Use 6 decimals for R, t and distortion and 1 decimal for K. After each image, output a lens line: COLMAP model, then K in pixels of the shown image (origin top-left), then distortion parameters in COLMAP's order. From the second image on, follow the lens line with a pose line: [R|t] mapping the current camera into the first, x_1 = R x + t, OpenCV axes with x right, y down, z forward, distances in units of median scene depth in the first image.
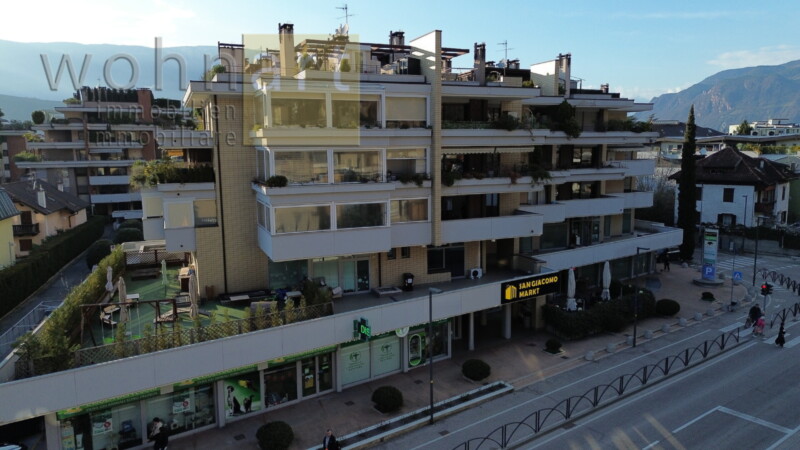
lens RADIAL K [[568.1, 0, 400.9], [0, 568.1, 222.9], [0, 0, 1]] dist [0.042705, -0.028475]
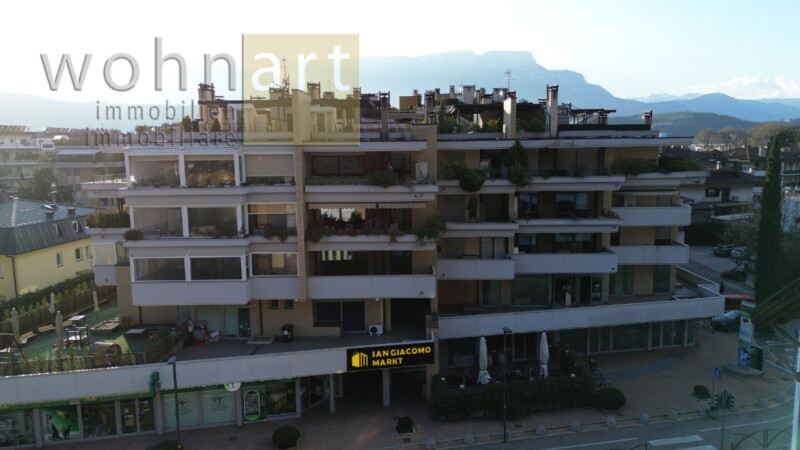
lens RADIAL K [[568.1, 0, 405.4], [0, 568.1, 222.4], [0, 0, 1]] dist [0.042705, -0.028475]
pose [[0.916795, 0.051160, -0.396068, 0.620682], [-0.052063, 0.998608, 0.008478, -0.116869], [0.395951, 0.012848, 0.918182, 0.156574]]
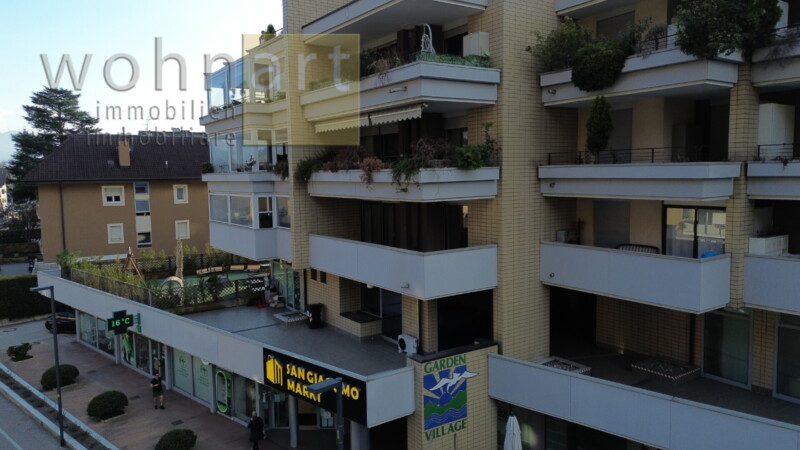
lens RADIAL K [[568.1, 0, 395.4], [0, 568.1, 223.5], [0, 0, 1]] dist [0.042705, -0.028475]
pose [[0.210329, 0.092887, -0.973208, 0.746313], [-0.118490, 0.990559, 0.068935, -0.074380], [0.970423, 0.100817, 0.219350, 0.969412]]
